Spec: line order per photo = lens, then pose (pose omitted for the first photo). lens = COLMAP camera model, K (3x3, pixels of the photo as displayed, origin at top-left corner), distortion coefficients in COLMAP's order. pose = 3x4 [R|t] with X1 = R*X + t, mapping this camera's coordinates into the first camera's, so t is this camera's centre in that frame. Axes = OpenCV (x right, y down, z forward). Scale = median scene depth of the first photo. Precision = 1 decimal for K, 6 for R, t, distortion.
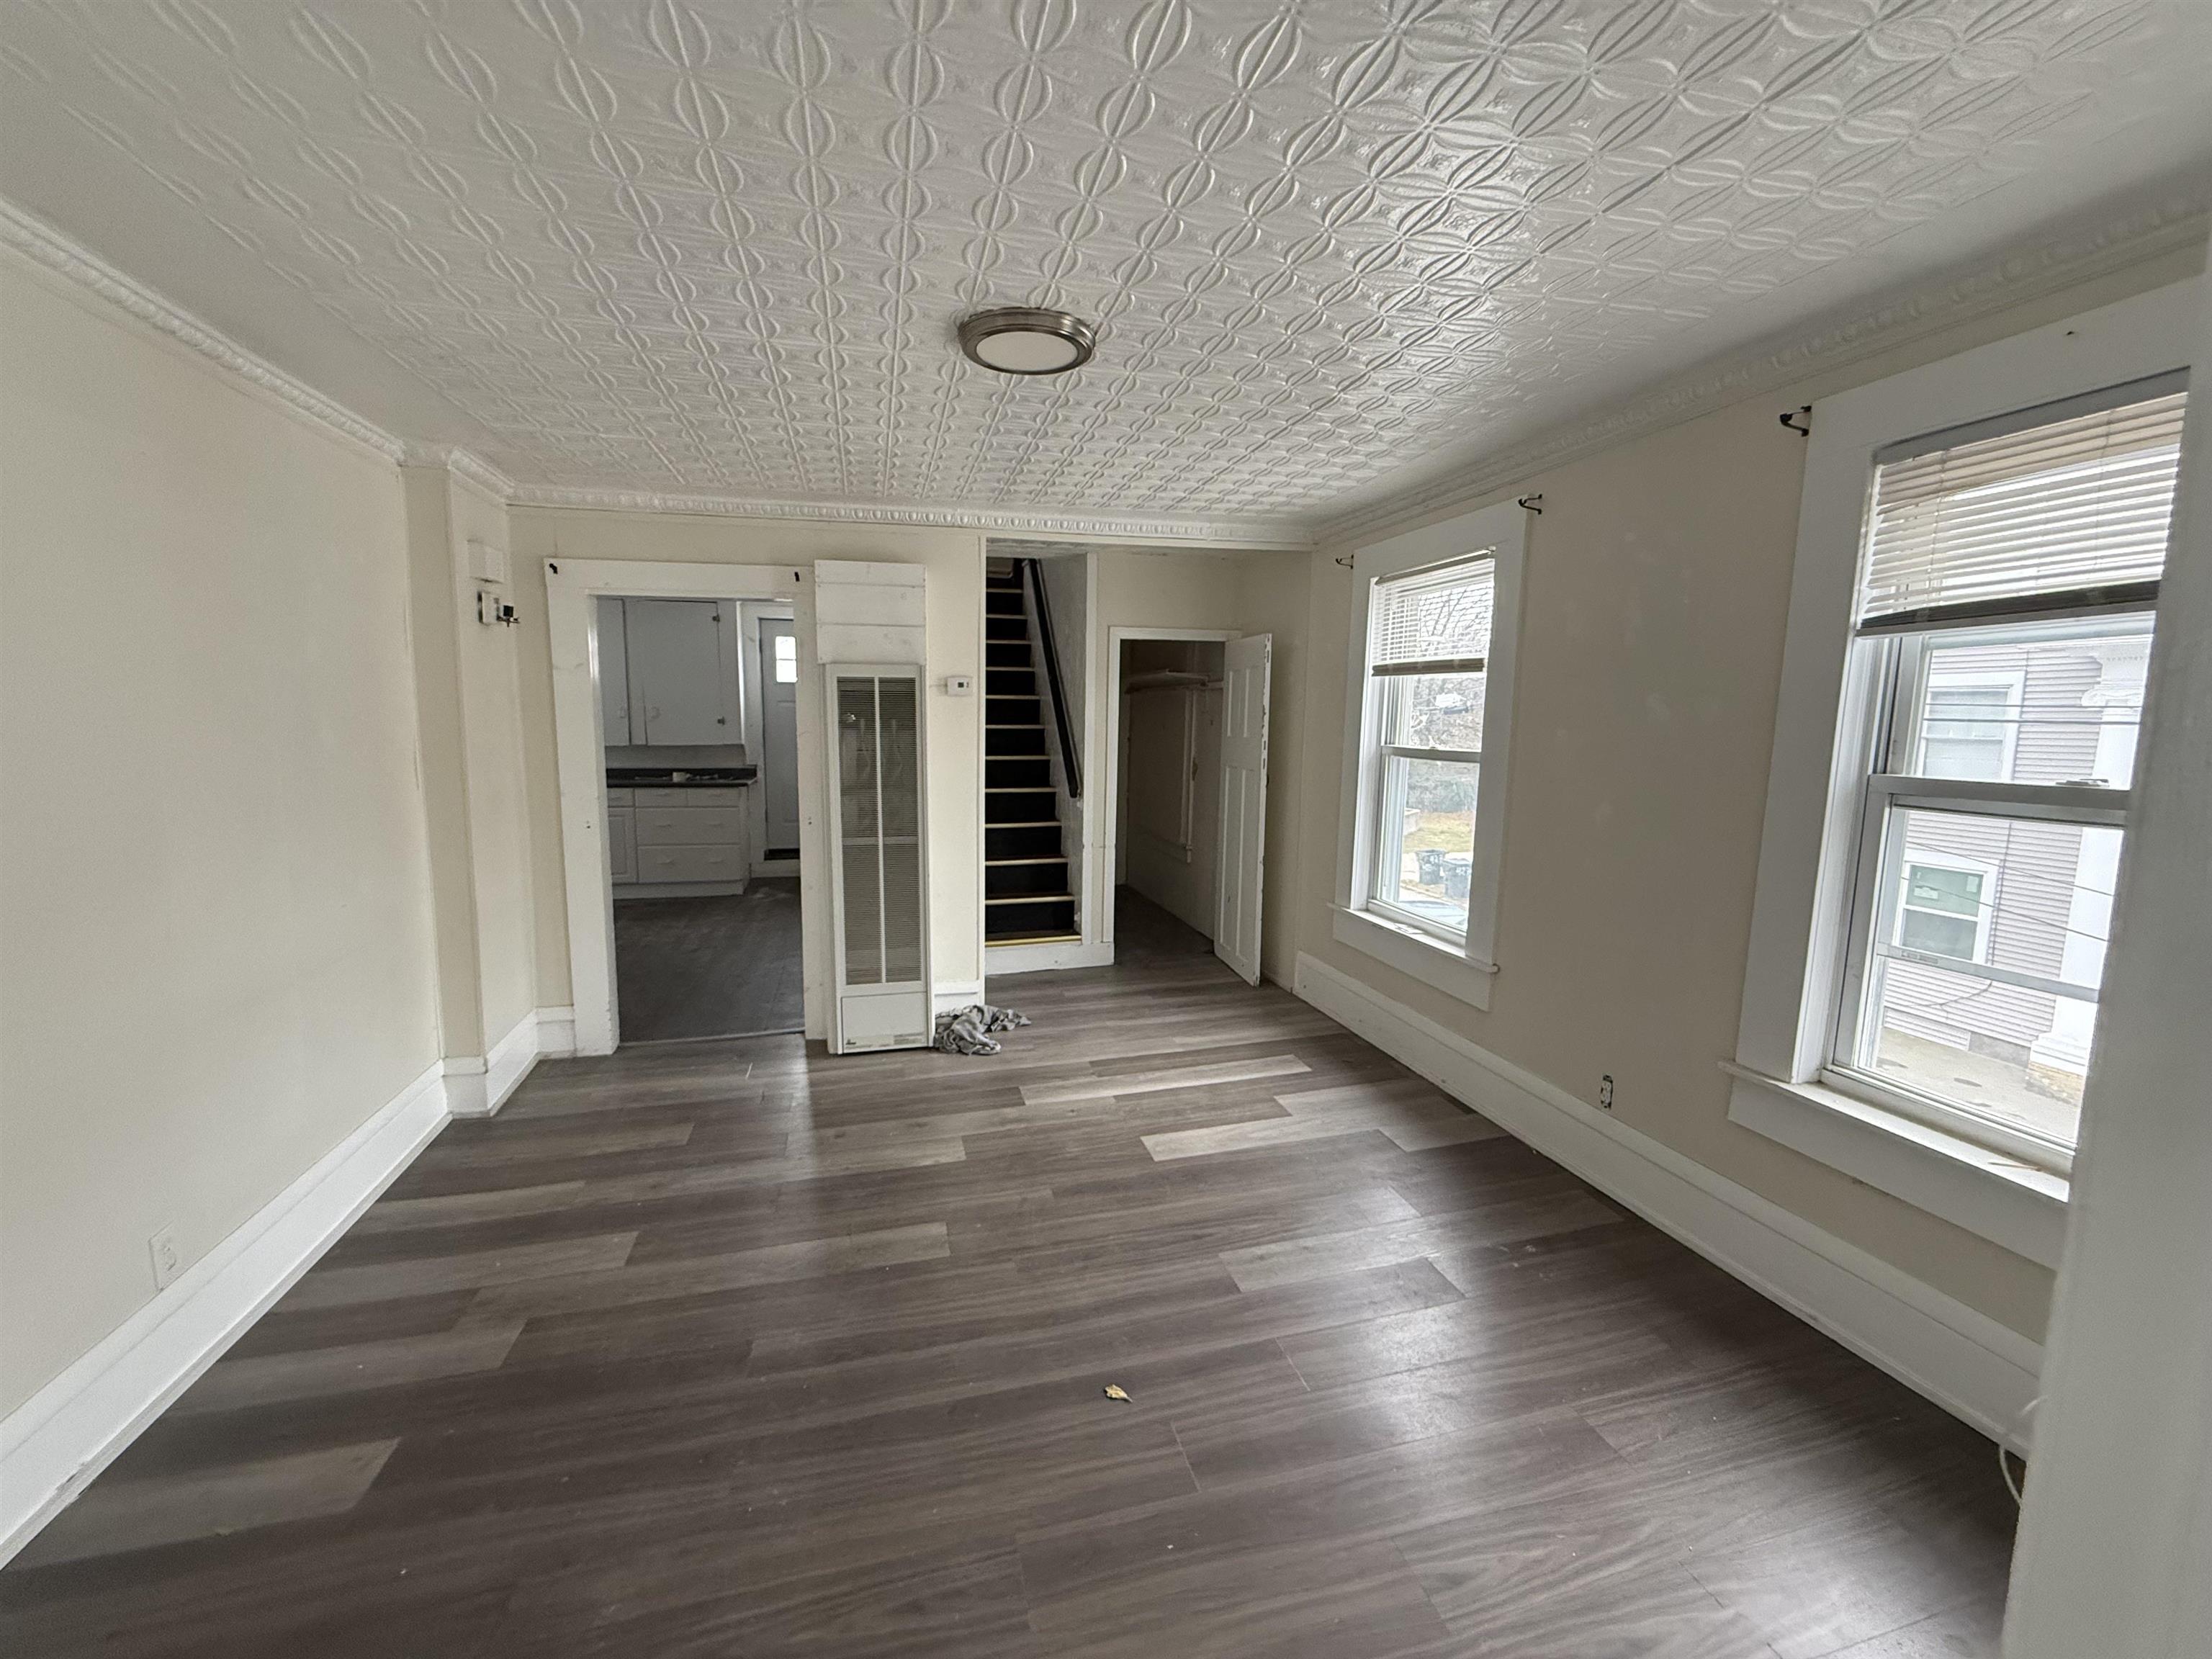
lens RADIAL K [[879.4, 0, 1104.1], [0, 879.4, 828.2], [0, 0, 1]] dist [0.003027, -0.001220]
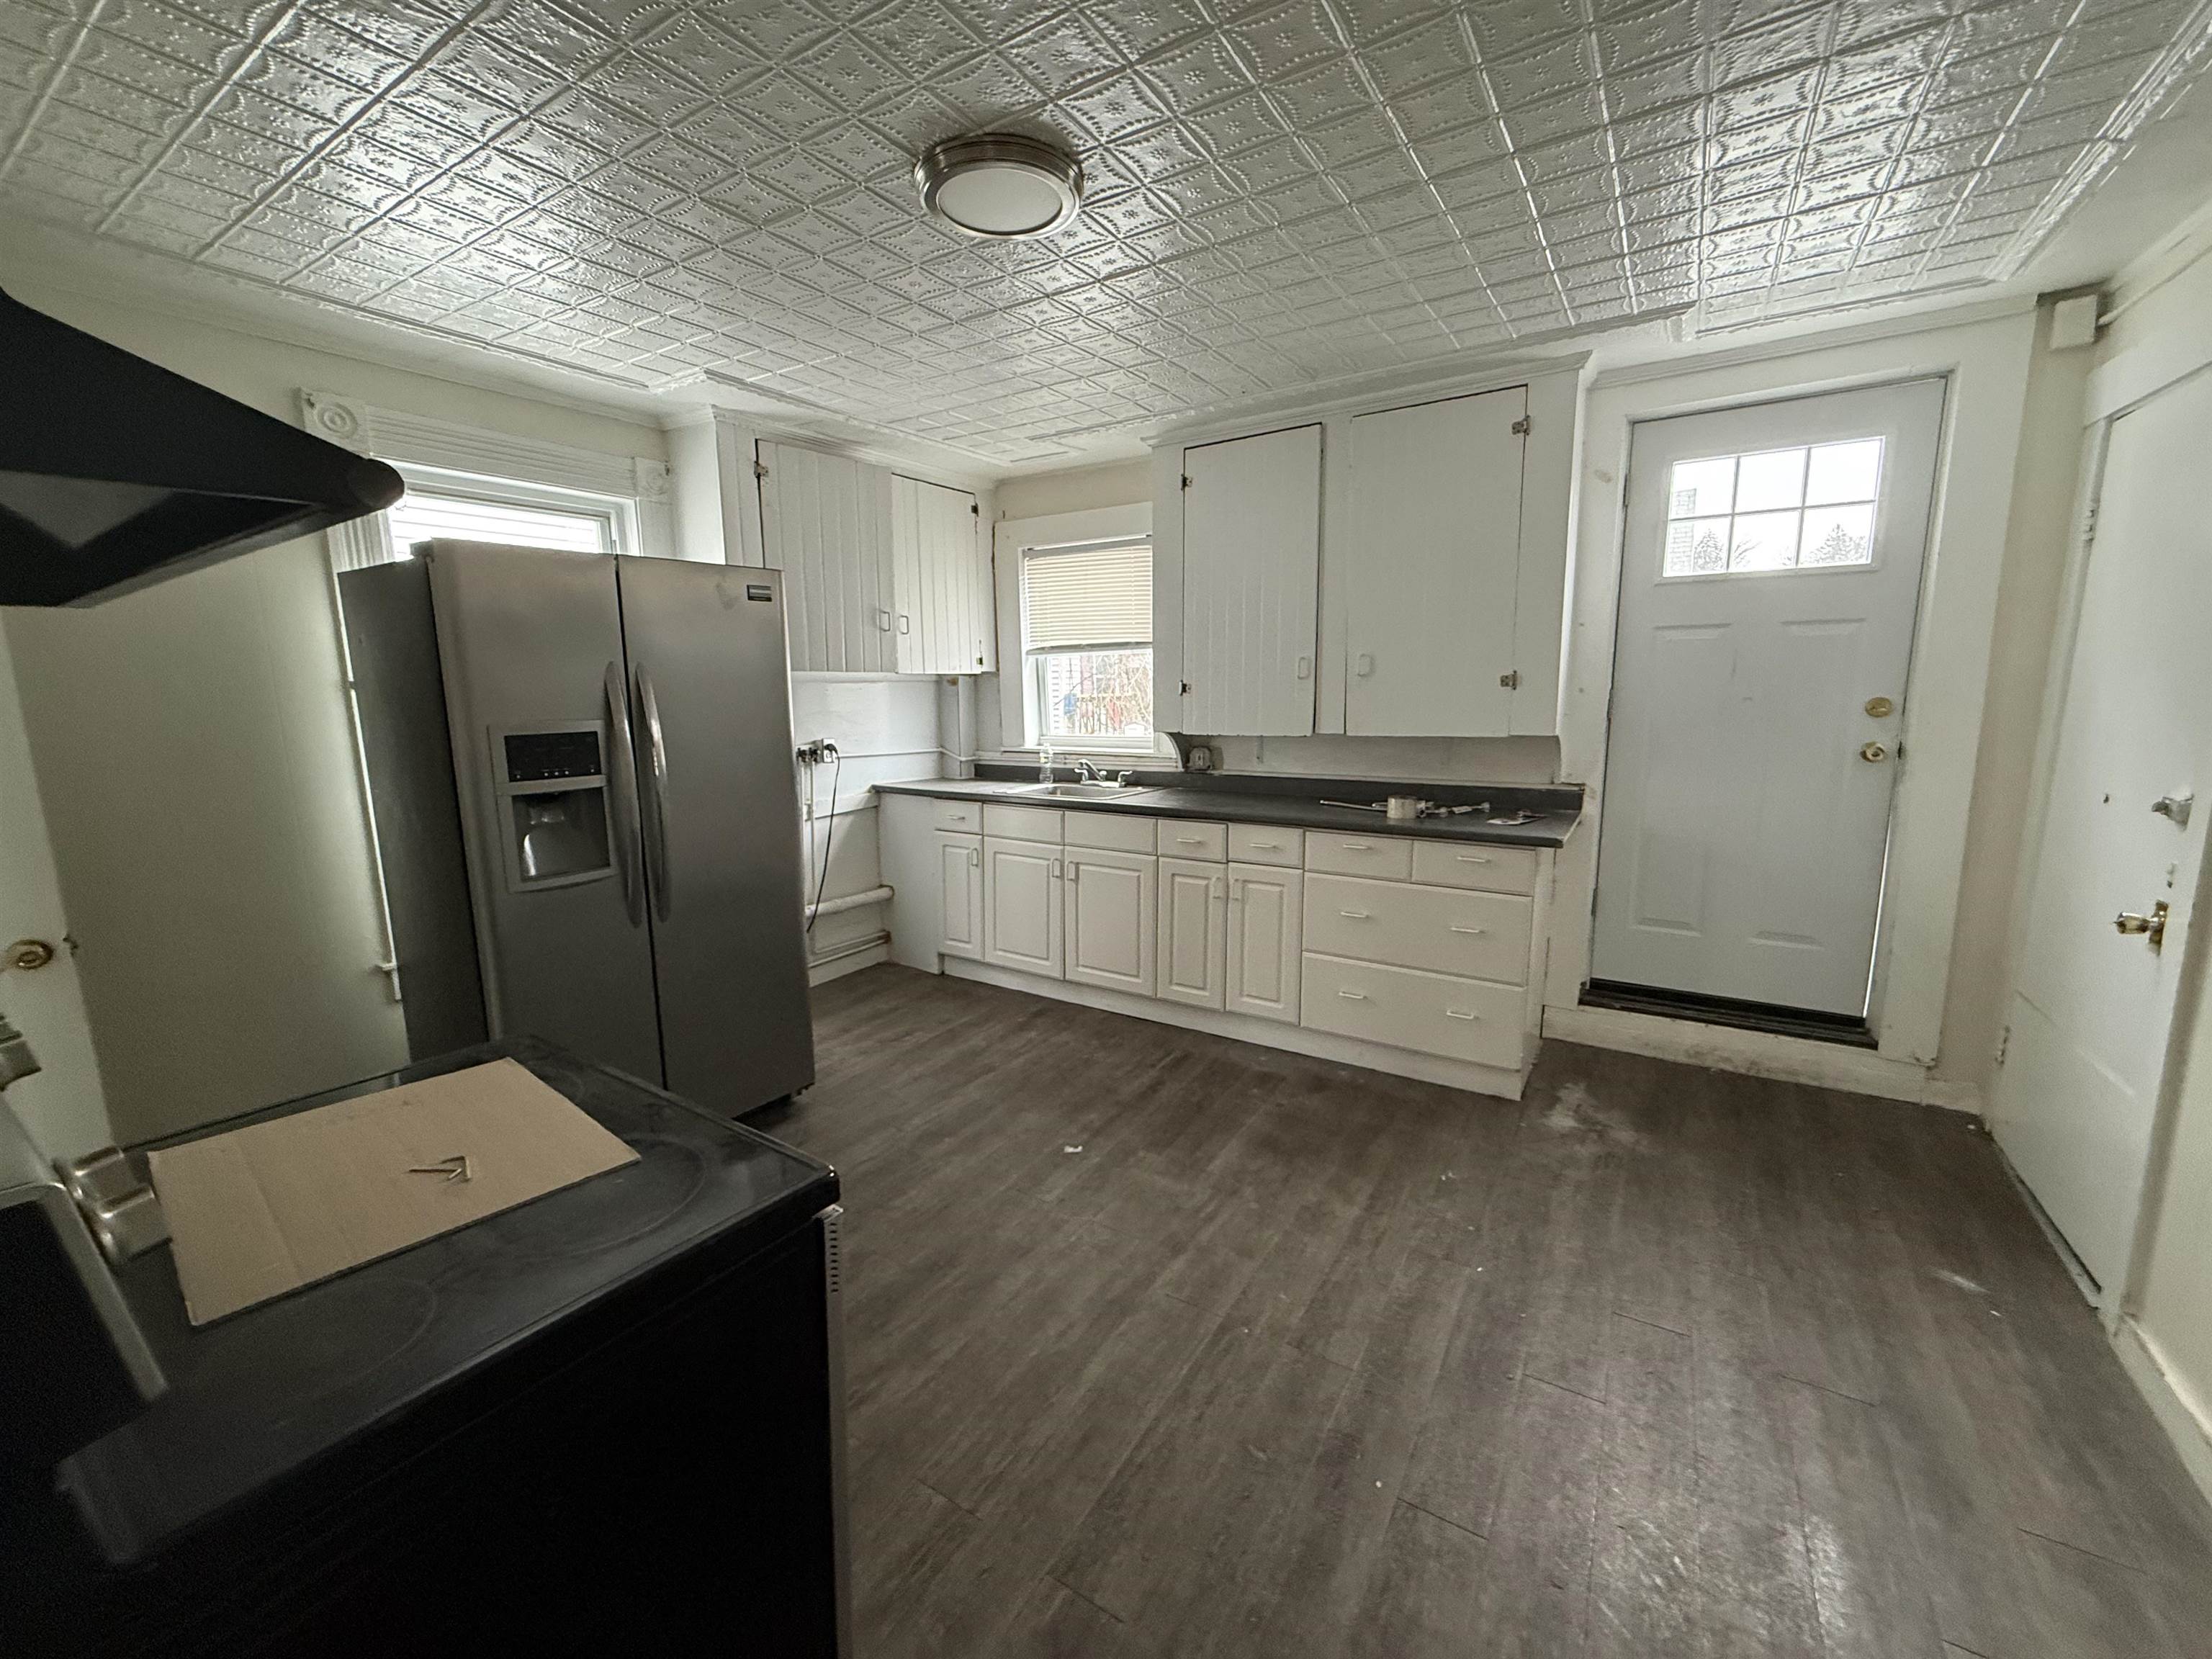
lens RADIAL K [[879.4, 0, 1120.4], [0, 879.4, 829.0], [0, 0, 1]] dist [0.003027, -0.001220]
pose [[0.679924, 0.094170, -0.727210, -0.504883], [-0.072352, 0.995496, 0.061264, -0.128545], [0.729704, 0.010960, 0.683675, 1.170089]]
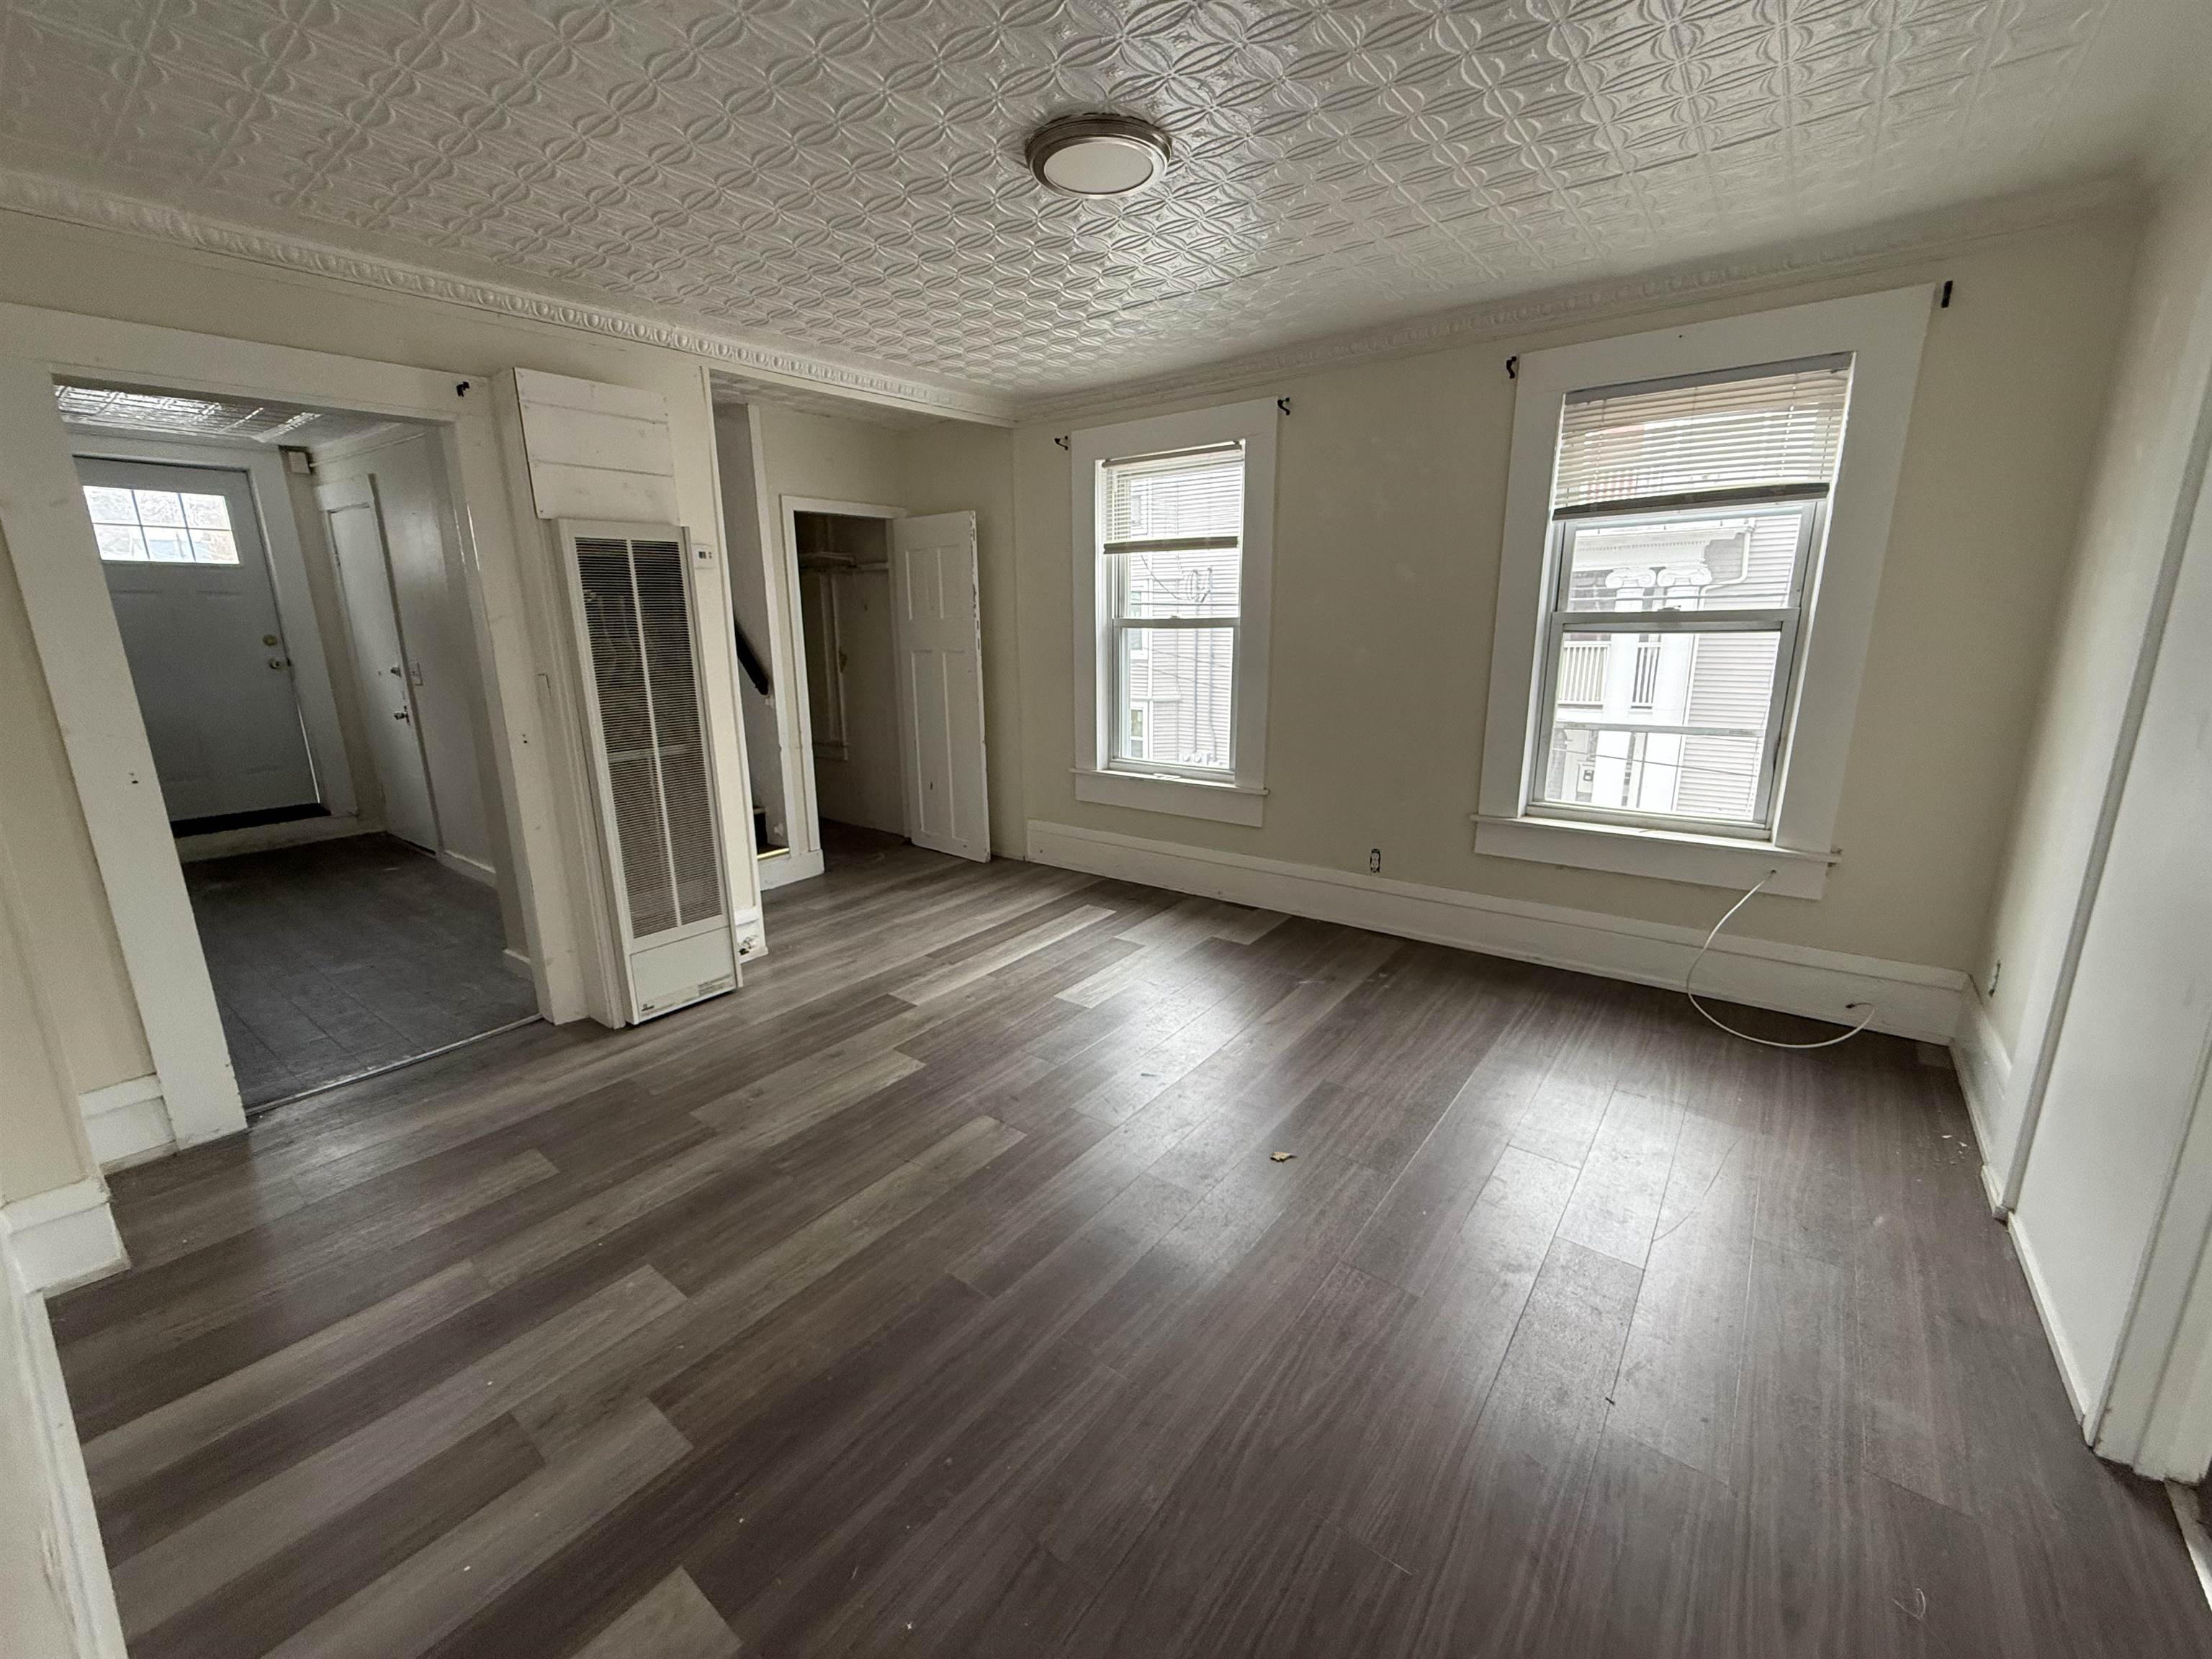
lens RADIAL K [[879.4, 0, 1099.9], [0, 879.4, 827.9], [0, 0, 1]] dist [0.003027, -0.001220]
pose [[0.793408, -0.162345, 0.586642, -0.435921], [0.099010, 0.985362, 0.138778, 0.011576], [-0.600584, -0.052024, 0.797867, 0.124720]]
